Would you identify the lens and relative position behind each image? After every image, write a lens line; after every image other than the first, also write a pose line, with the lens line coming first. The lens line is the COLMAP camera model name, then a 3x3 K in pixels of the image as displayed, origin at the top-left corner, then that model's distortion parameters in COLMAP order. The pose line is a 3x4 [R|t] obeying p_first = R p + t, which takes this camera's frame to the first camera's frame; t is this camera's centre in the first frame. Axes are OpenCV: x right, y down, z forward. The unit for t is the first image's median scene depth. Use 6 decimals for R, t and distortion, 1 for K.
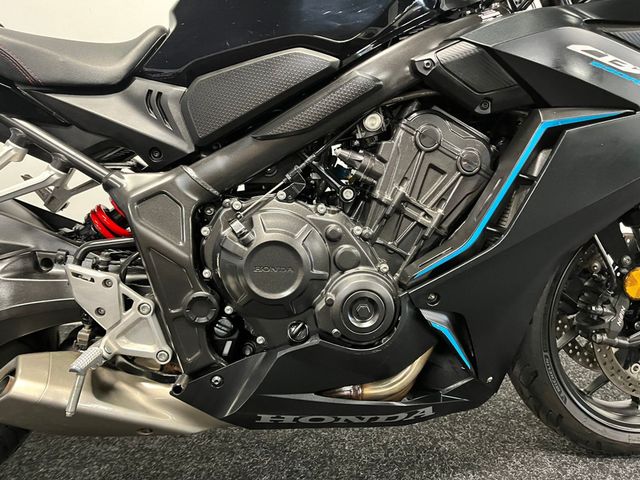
lens RADIAL K [[490.7, 0, 323.1], [0, 490.7, 237.3], [0, 0, 1]] dist [0.080327, -0.102235]
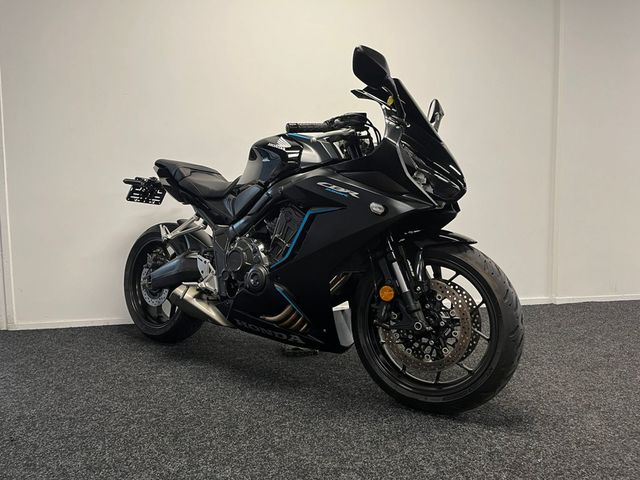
lens RADIAL K [[490.7, 0, 312.8], [0, 490.7, 241.1], [0, 0, 1]] dist [0.080327, -0.102235]
pose [[0.743732, 0.057532, -0.665997, 1.957400], [-0.167075, 0.980668, -0.101860, 0.158579], [0.647262, 0.187028, 0.738967, -0.760015]]
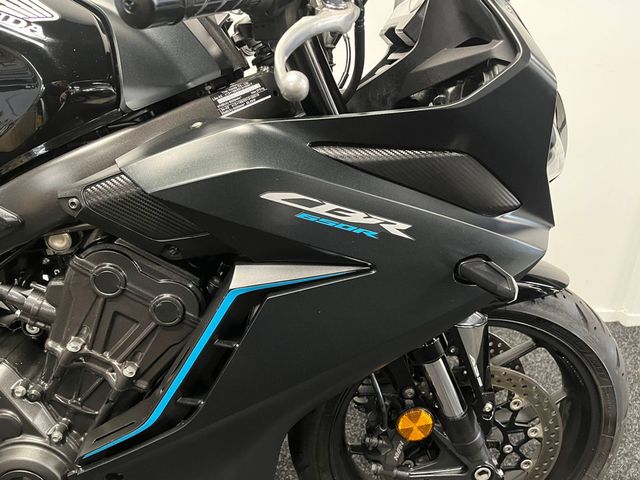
lens RADIAL K [[490.7, 0, 313.2], [0, 490.7, 249.9], [0, 0, 1]] dist [0.080327, -0.102235]
pose [[0.998611, 0.051960, 0.008731, 0.501789], [-0.052687, 0.983604, 0.172472, -0.384099], [0.000374, -0.172693, 0.984976, 0.248022]]
